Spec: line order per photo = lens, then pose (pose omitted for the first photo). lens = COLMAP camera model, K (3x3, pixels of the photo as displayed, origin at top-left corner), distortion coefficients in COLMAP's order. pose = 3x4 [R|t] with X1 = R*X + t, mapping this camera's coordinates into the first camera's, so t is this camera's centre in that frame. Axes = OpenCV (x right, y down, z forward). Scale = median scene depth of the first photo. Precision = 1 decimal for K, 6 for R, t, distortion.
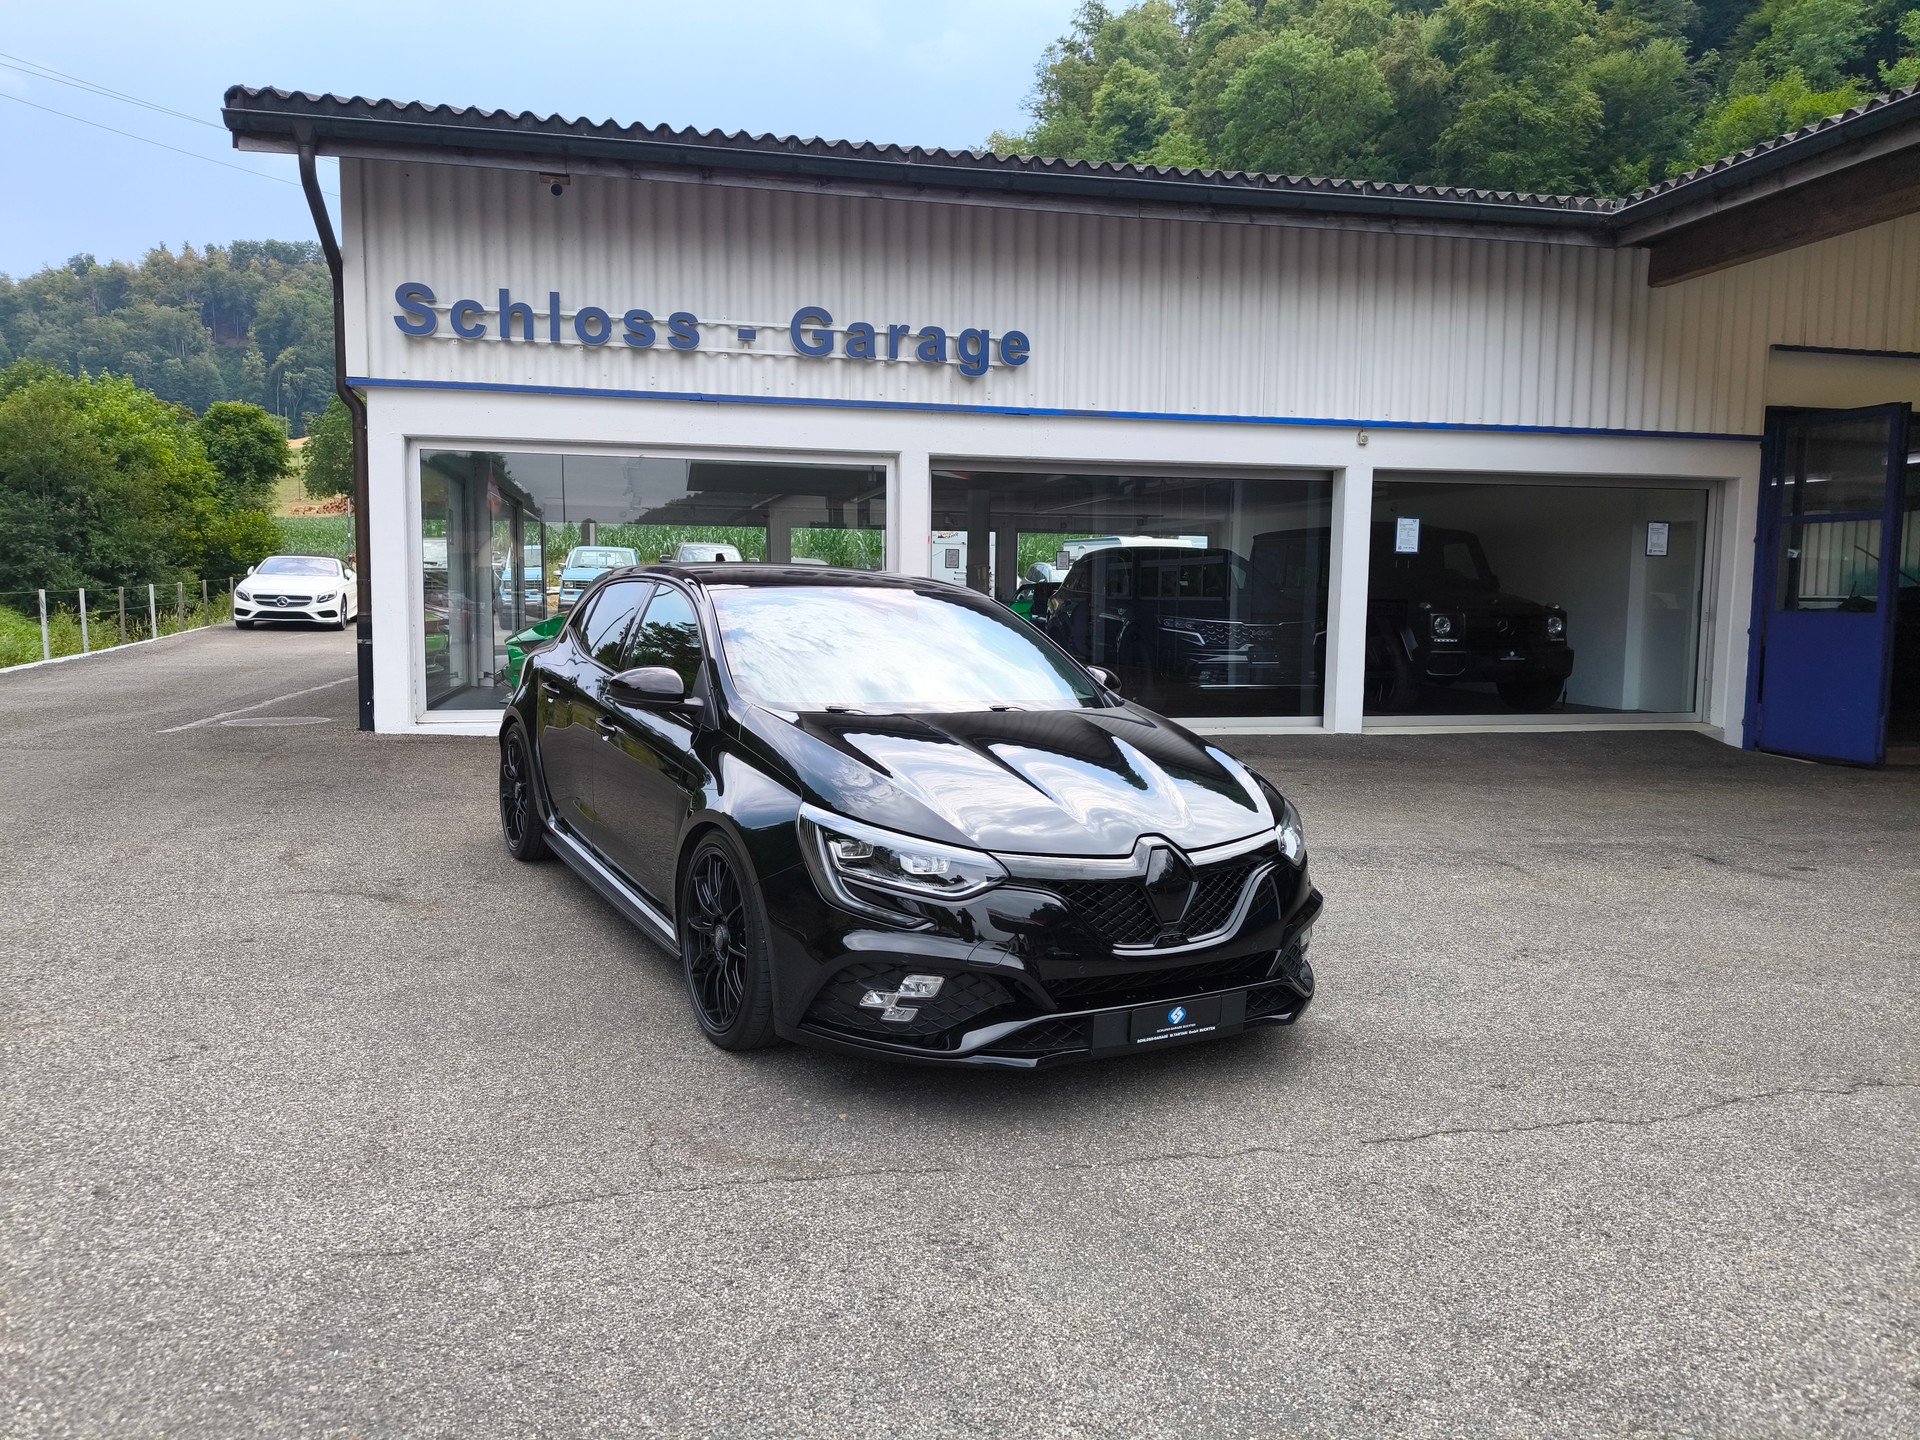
lens RADIAL K [[1324.3, 0, 960.0], [0, 1324.3, 720.0], [0, 0, 1]] dist [0.041359, -0.027888]
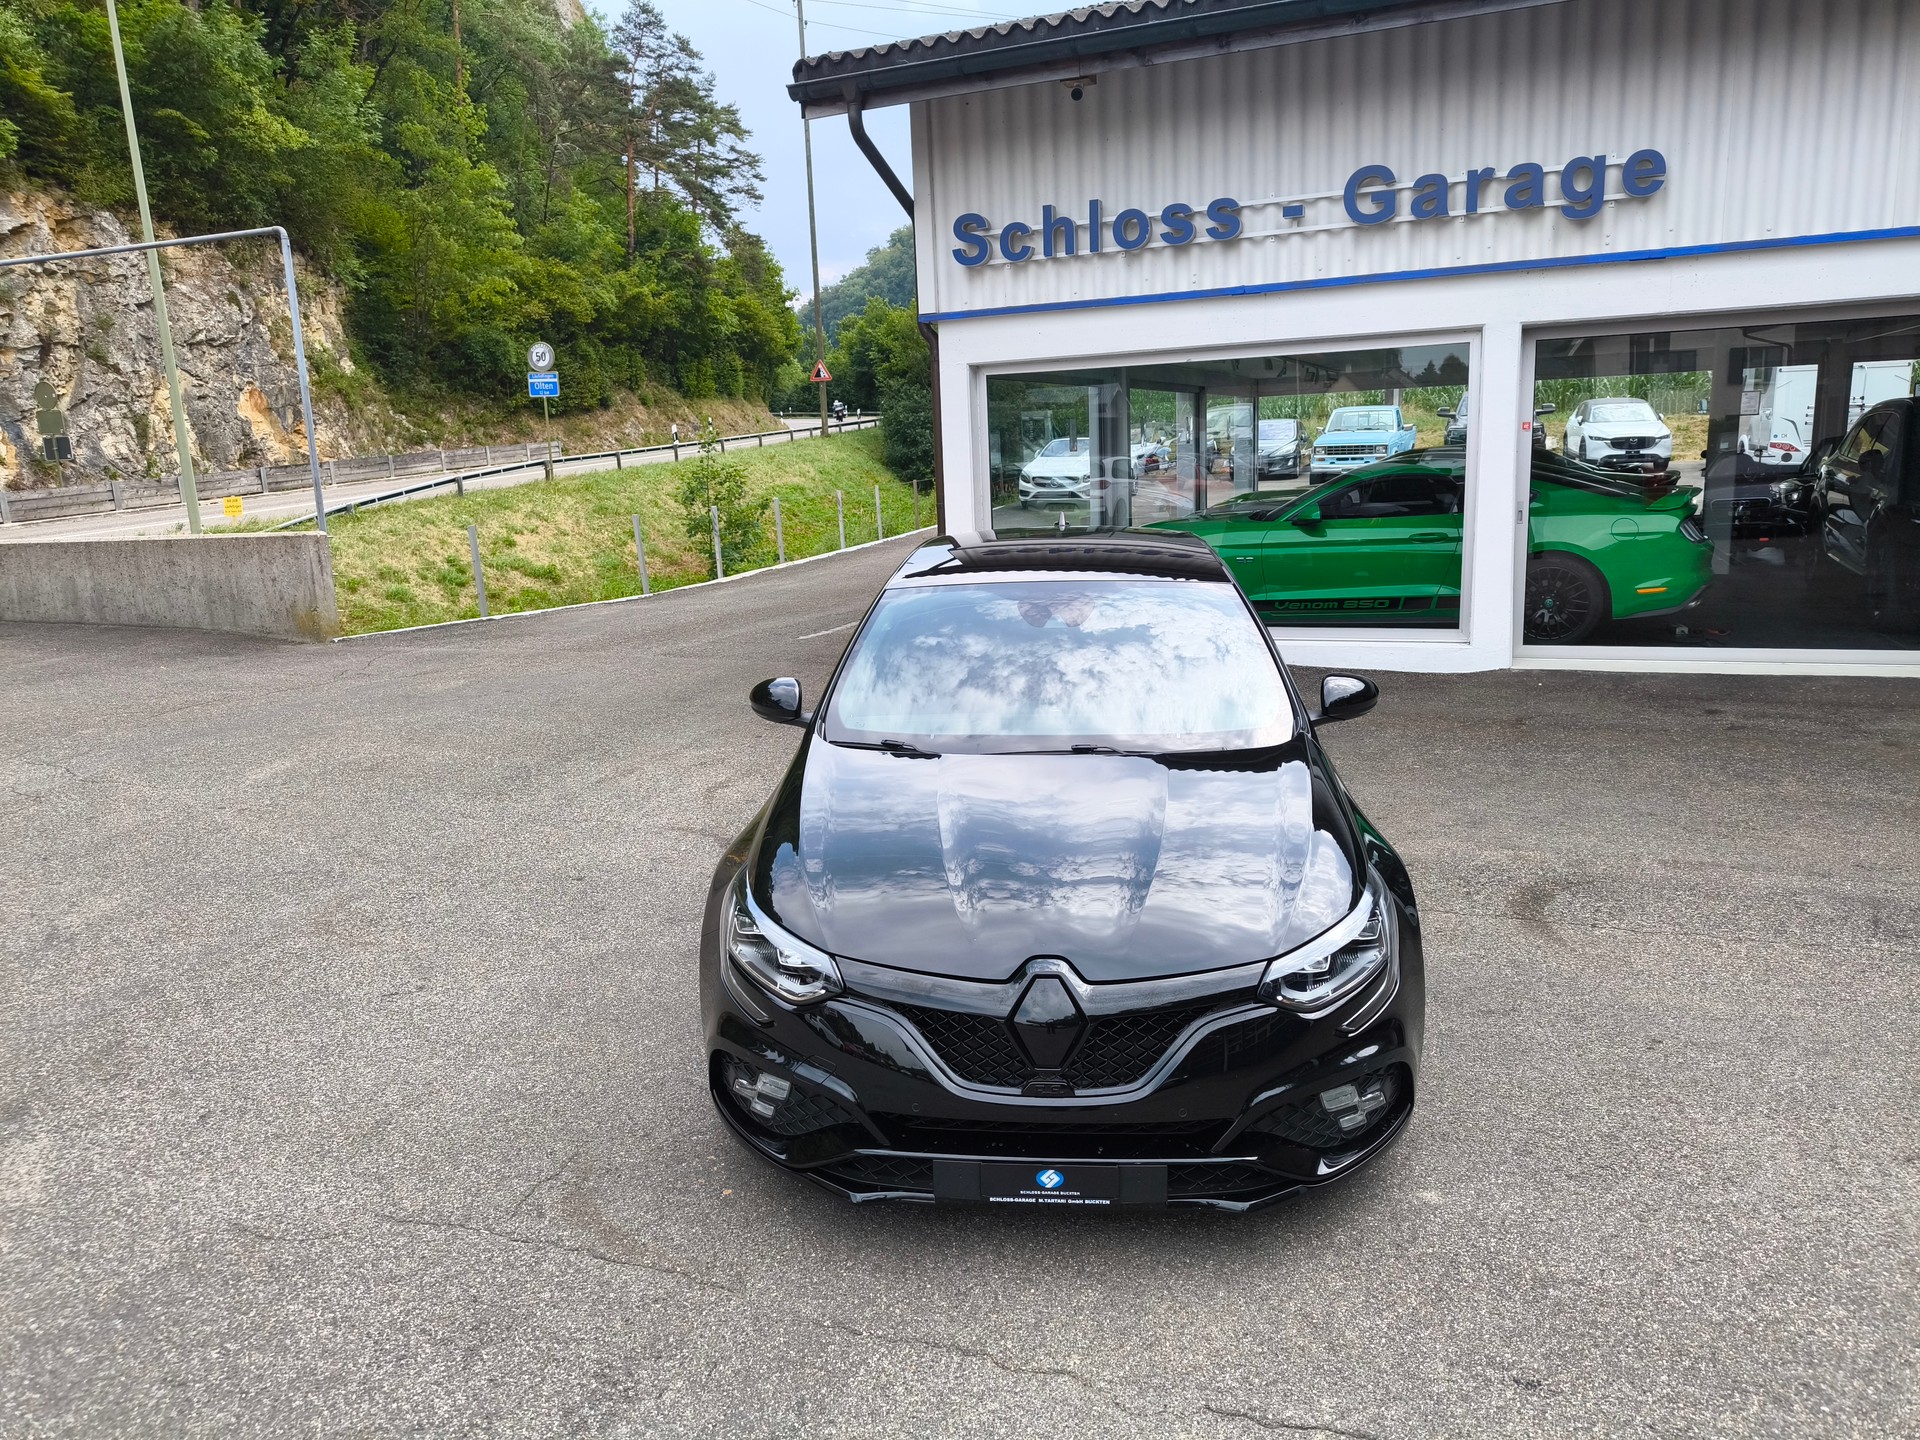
lens RADIAL K [[1336.2, 0, 974.3], [0, 1336.2, 730.0], [0, 0, 1]] dist [0.041847, -0.028521]
pose [[0.822191, 0.074707, -0.564288, 0.194042], [-0.006294, 0.992482, 0.122225, -0.053121], [0.569177, -0.096941, 0.816480, 0.106230]]
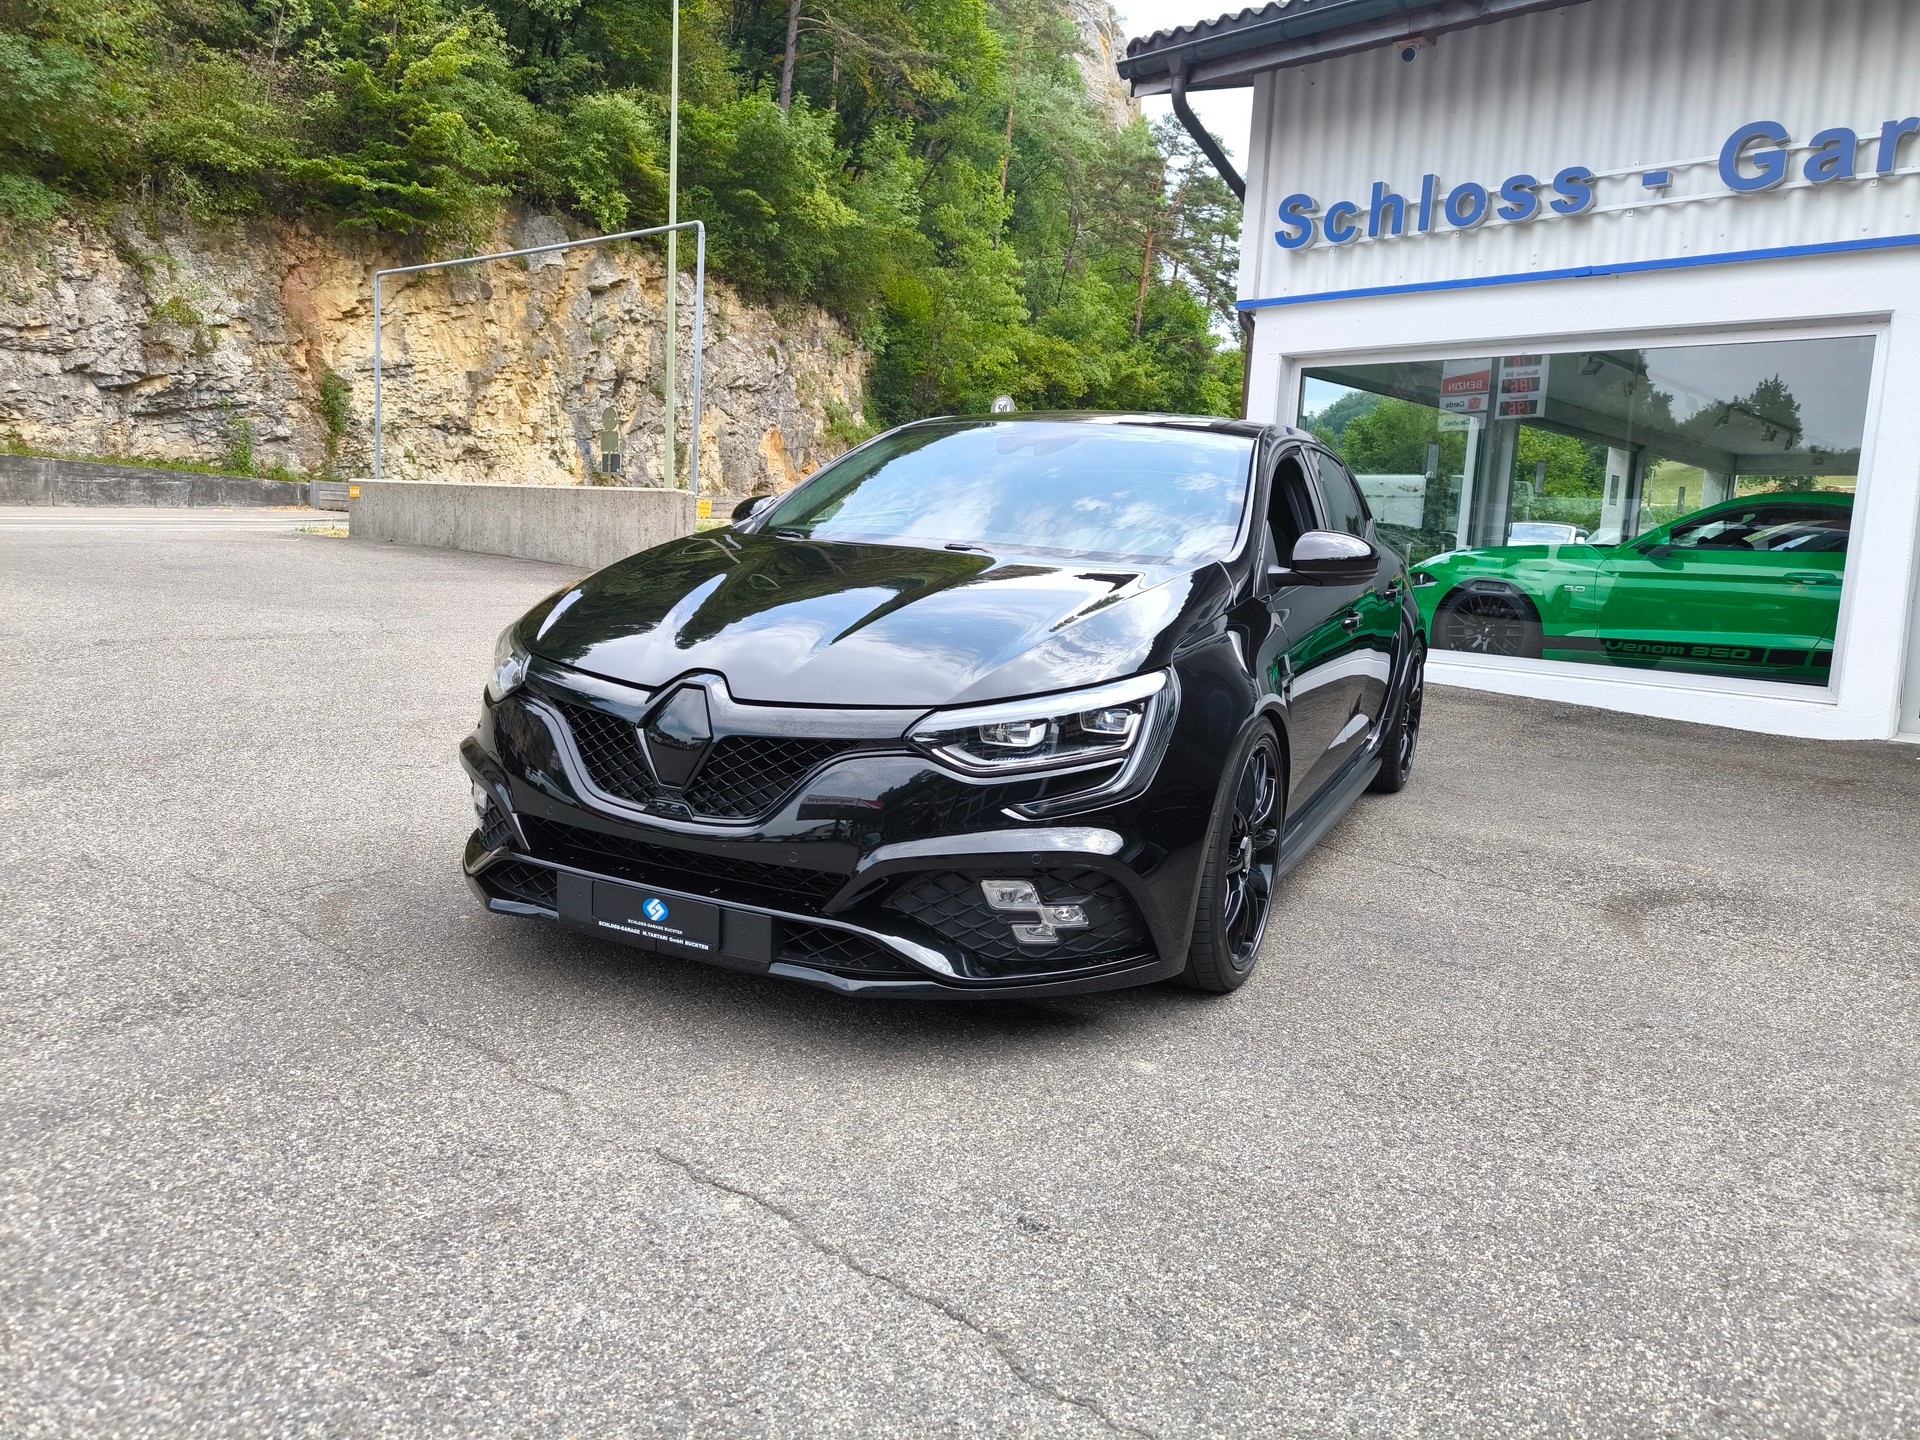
lens RADIAL K [[1336.2, 0, 974.3], [0, 1336.2, 730.0], [0, 0, 1]] dist [0.041847, -0.028521]
pose [[0.568509, 0.134309, -0.811640, 0.286946], [-0.125525, 0.989193, 0.075767, 0.015283], [0.813045, 0.058807, 0.579224, 0.238070]]
